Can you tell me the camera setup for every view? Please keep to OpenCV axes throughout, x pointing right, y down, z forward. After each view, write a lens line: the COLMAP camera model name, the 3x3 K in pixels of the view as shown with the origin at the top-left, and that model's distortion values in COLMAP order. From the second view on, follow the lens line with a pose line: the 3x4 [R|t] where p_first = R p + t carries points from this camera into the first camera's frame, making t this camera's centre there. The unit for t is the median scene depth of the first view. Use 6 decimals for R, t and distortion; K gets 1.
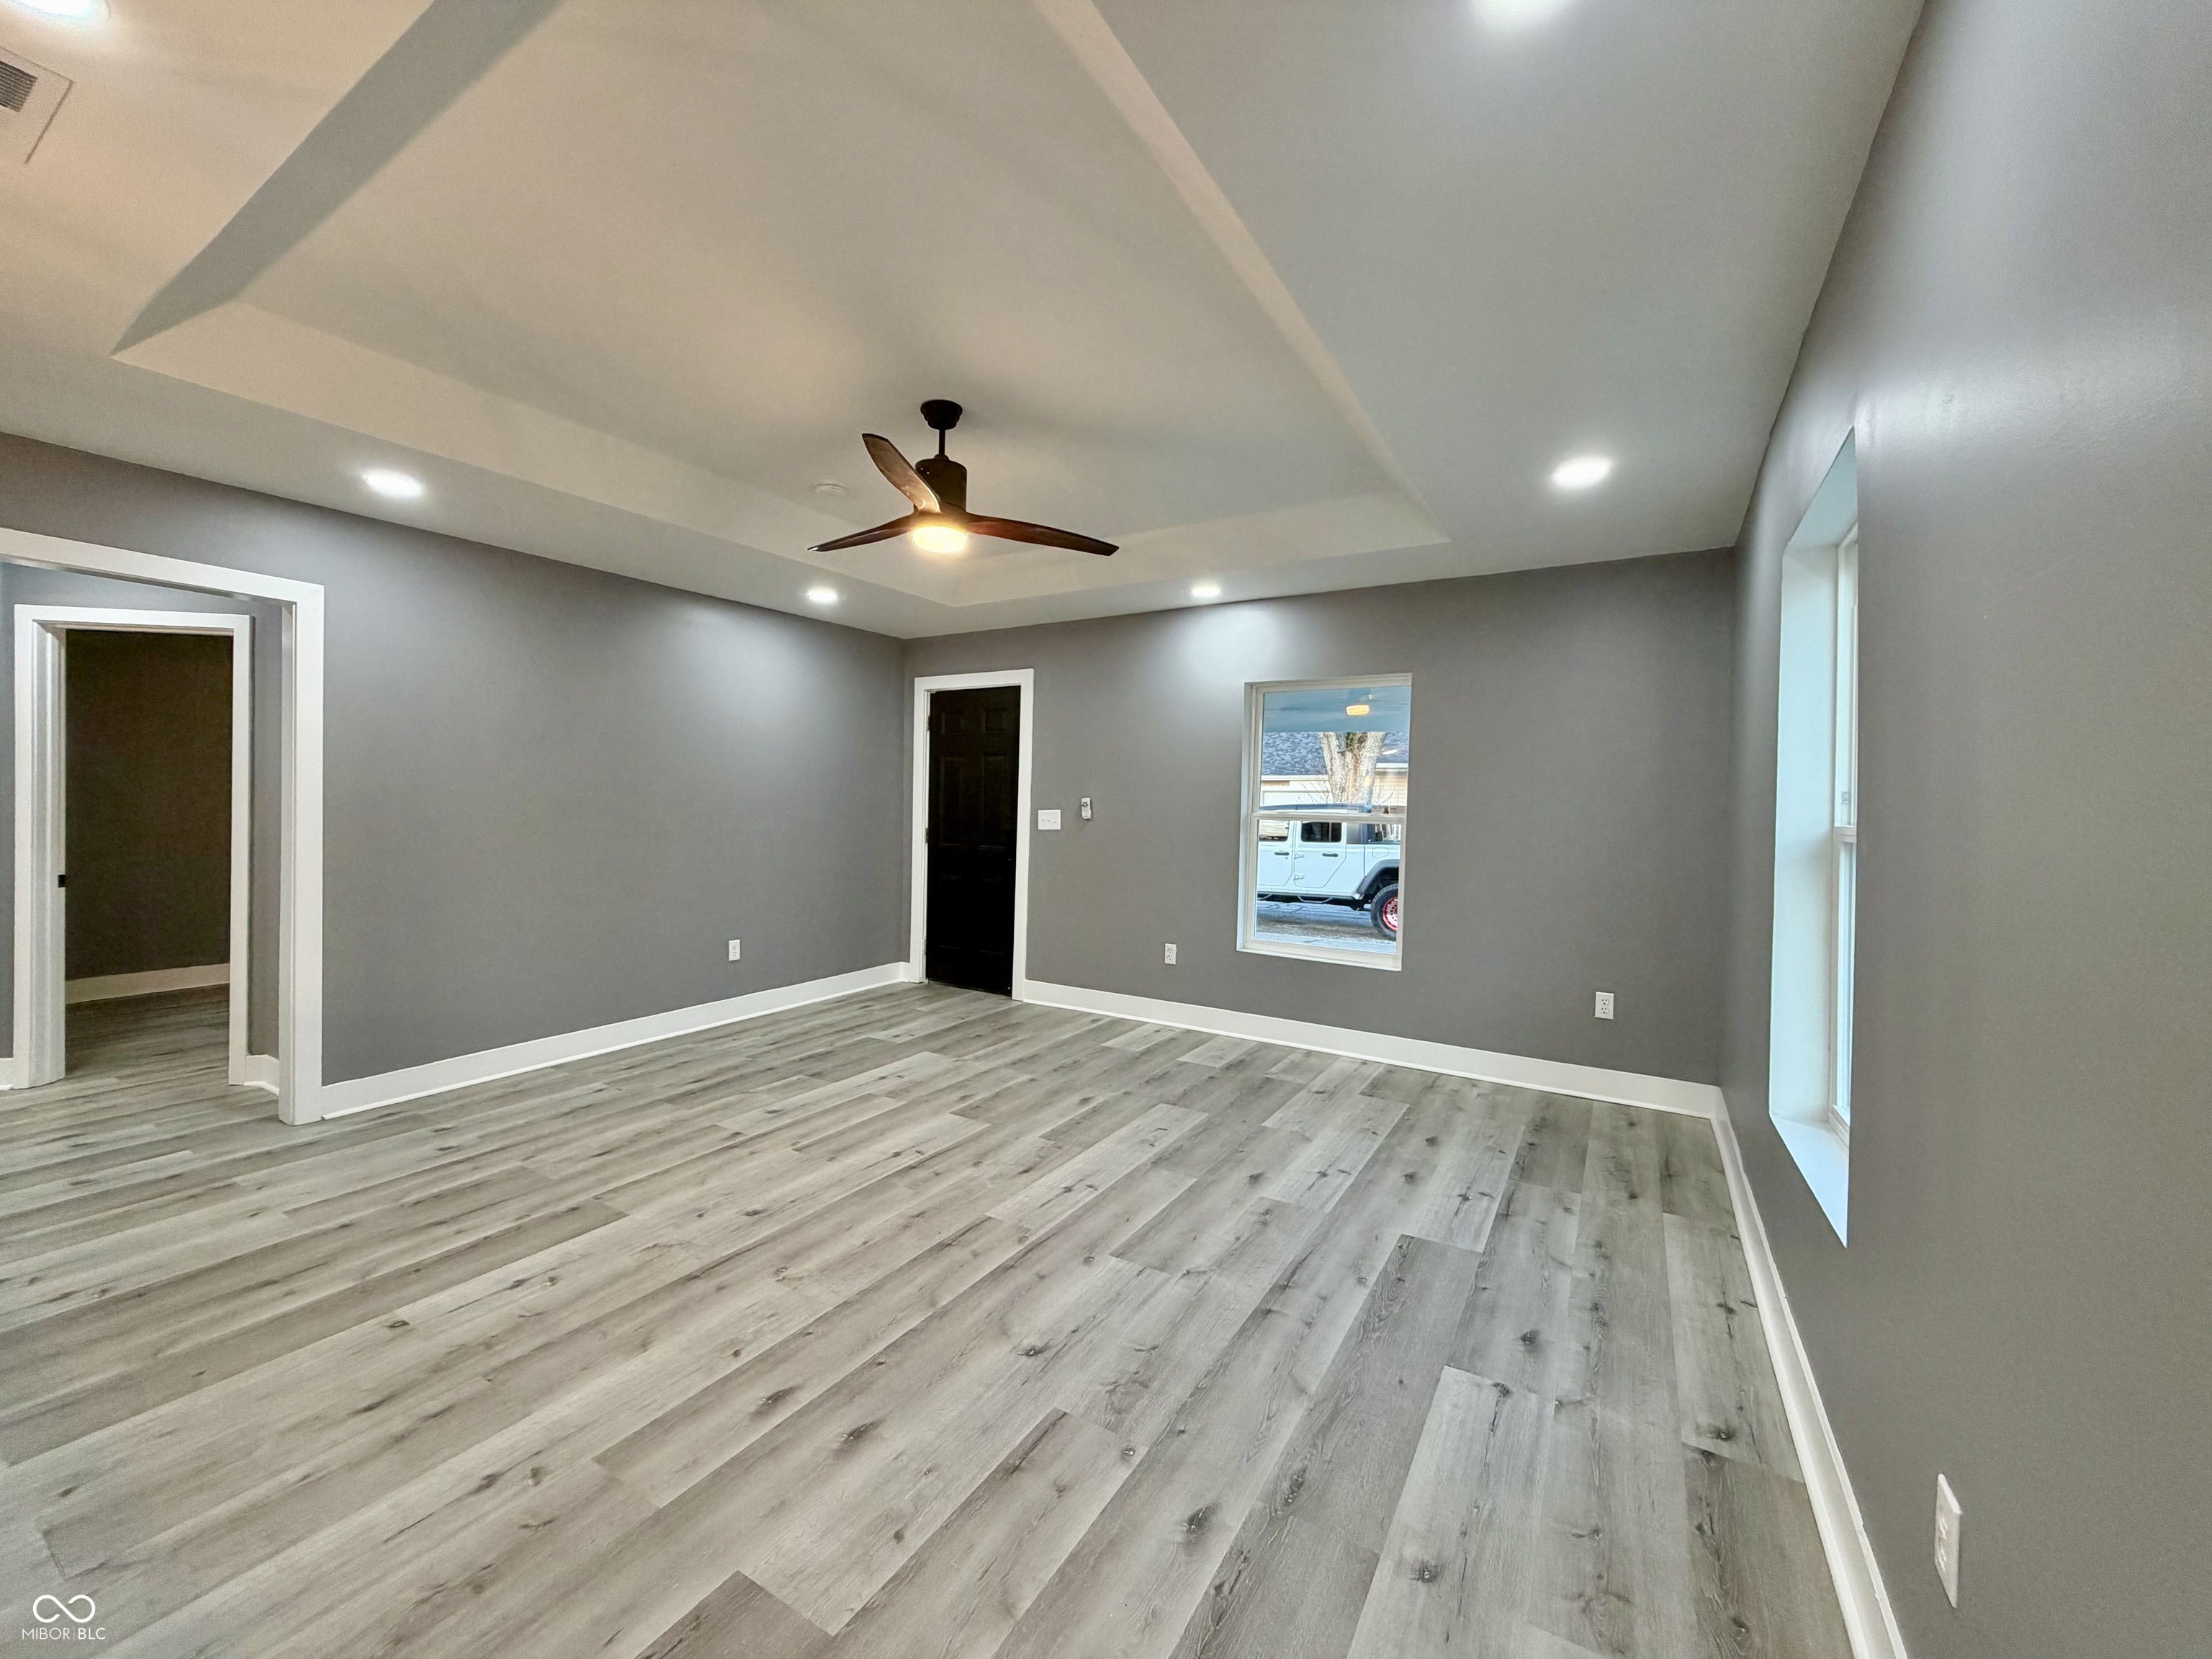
lens RADIAL K [[881.4, 0, 1099.6], [0, 881.4, 831.3], [0, 0, 1]] dist [-0.001111, -0.000108]
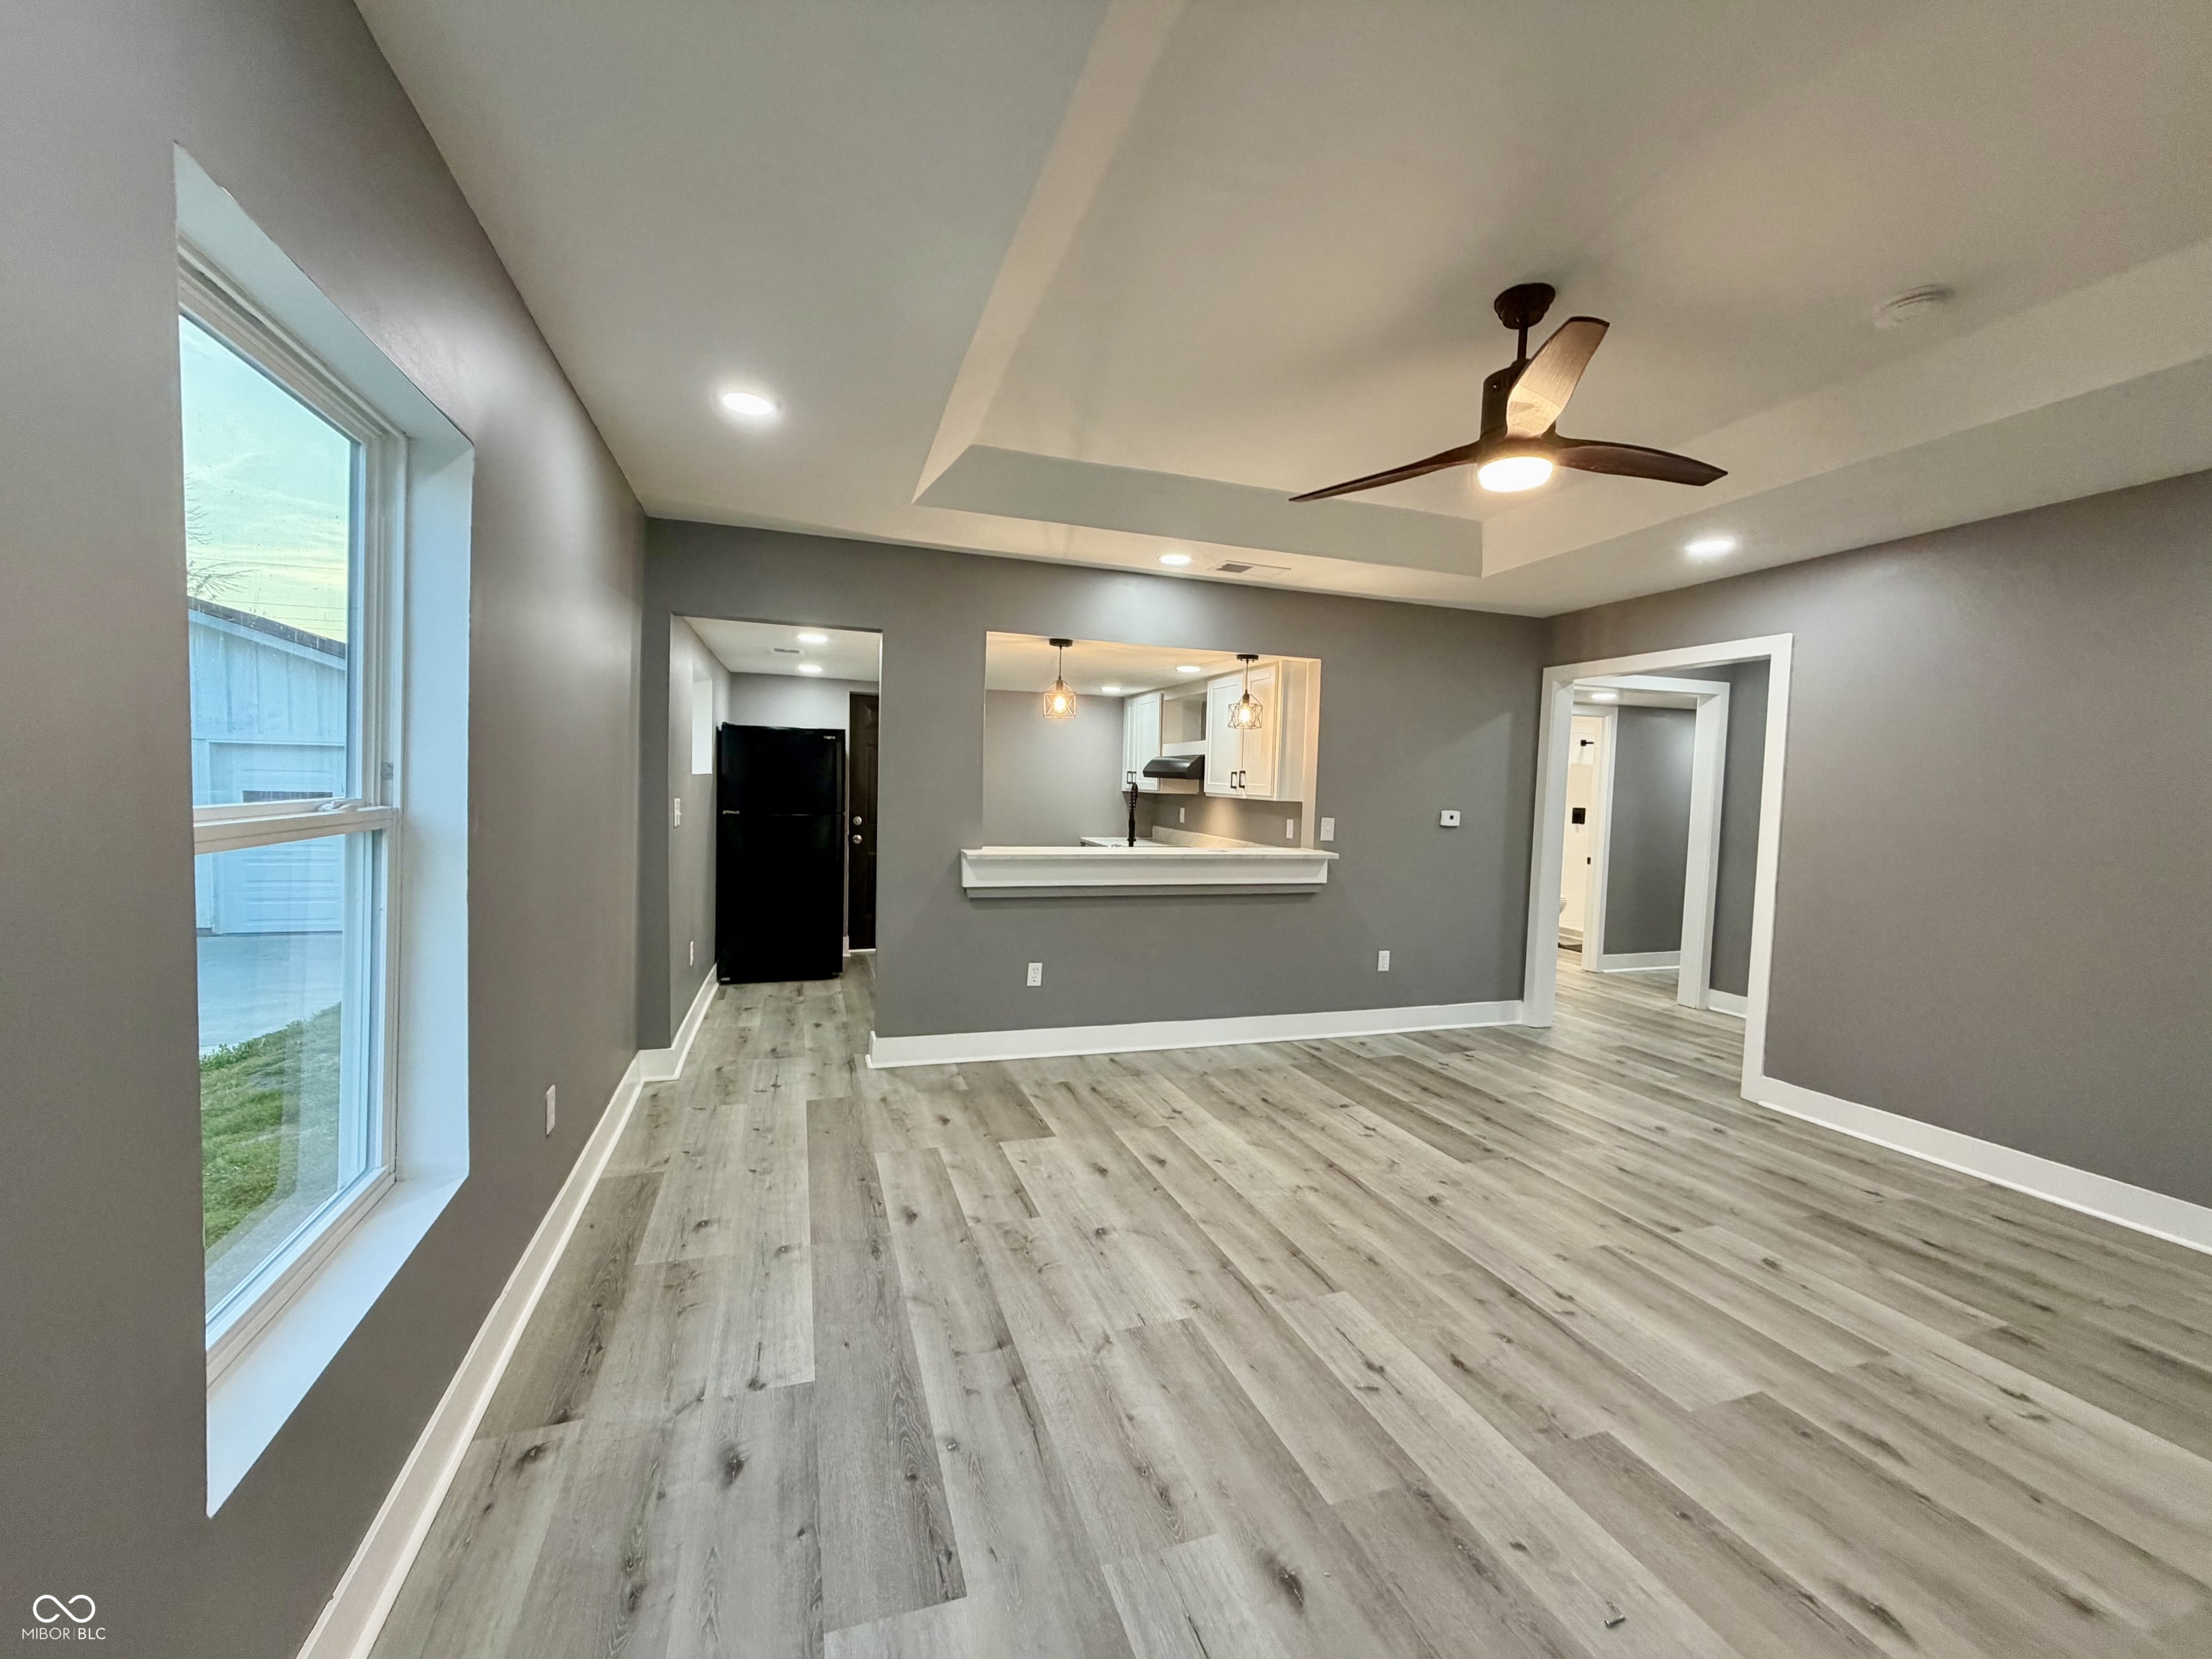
lens RADIAL K [[881.4, 0, 1098.7], [0, 881.4, 825.0], [0, 0, 1]] dist [-0.001111, -0.000108]
pose [[-0.641917, 0.000657, -0.766773, 0.637070], [-0.057836, 0.997109, 0.049272, -0.046691], [0.764589, 0.075976, -0.640024, 1.234864]]
